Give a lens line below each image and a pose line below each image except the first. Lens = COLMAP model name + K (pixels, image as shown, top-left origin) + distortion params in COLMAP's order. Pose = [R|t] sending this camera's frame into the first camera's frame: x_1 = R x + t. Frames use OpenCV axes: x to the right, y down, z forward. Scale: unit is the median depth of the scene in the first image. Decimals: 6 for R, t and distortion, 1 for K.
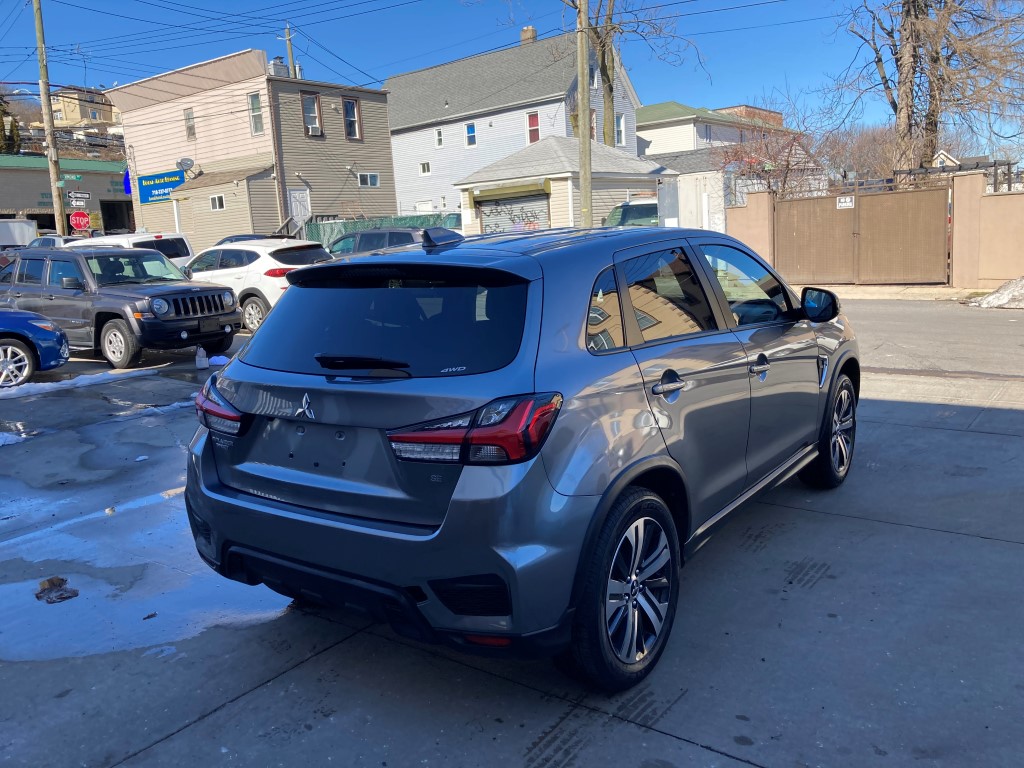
lens RADIAL K [[836.4, 0, 512.2], [0, 836.4, 382.7], [0, 0, 1]] dist [0.019314, -0.008589]
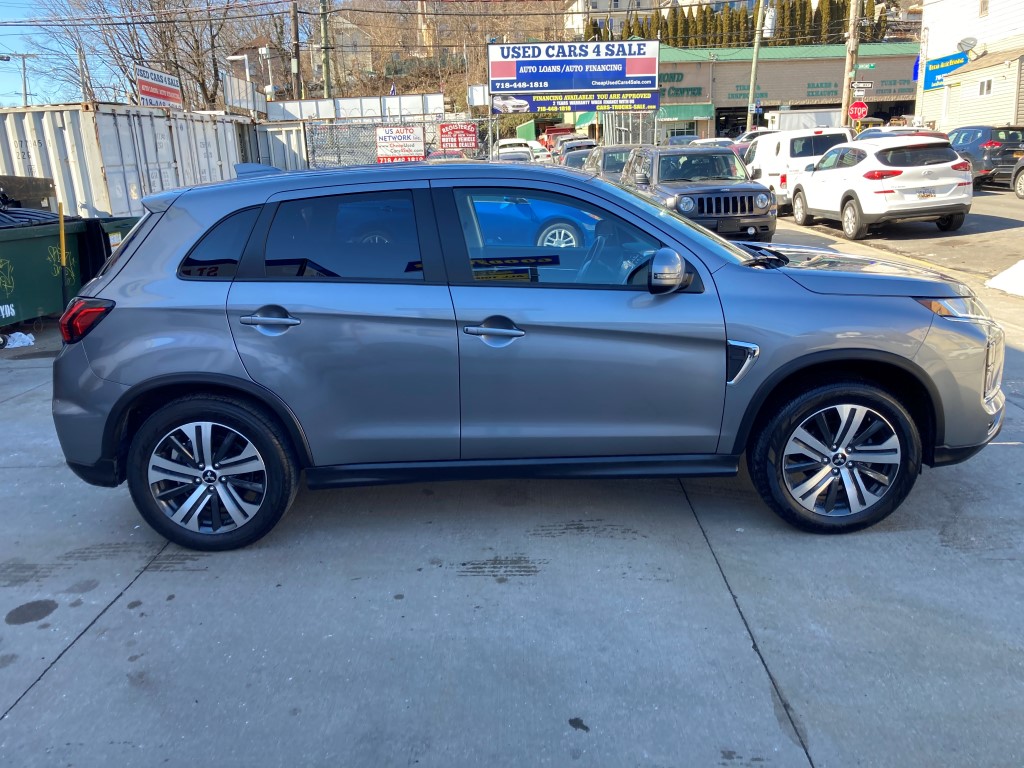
lens RADIAL K [[836.4, 0, 513.2], [0, 836.4, 378.4], [0, 0, 1]] dist [0.019314, -0.008589]
pose [[0.580747, 0.232215, -0.780262, 0.330796], [-0.132804, 0.972639, 0.190623, -0.045908], [0.803179, -0.007082, 0.595696, 0.159167]]
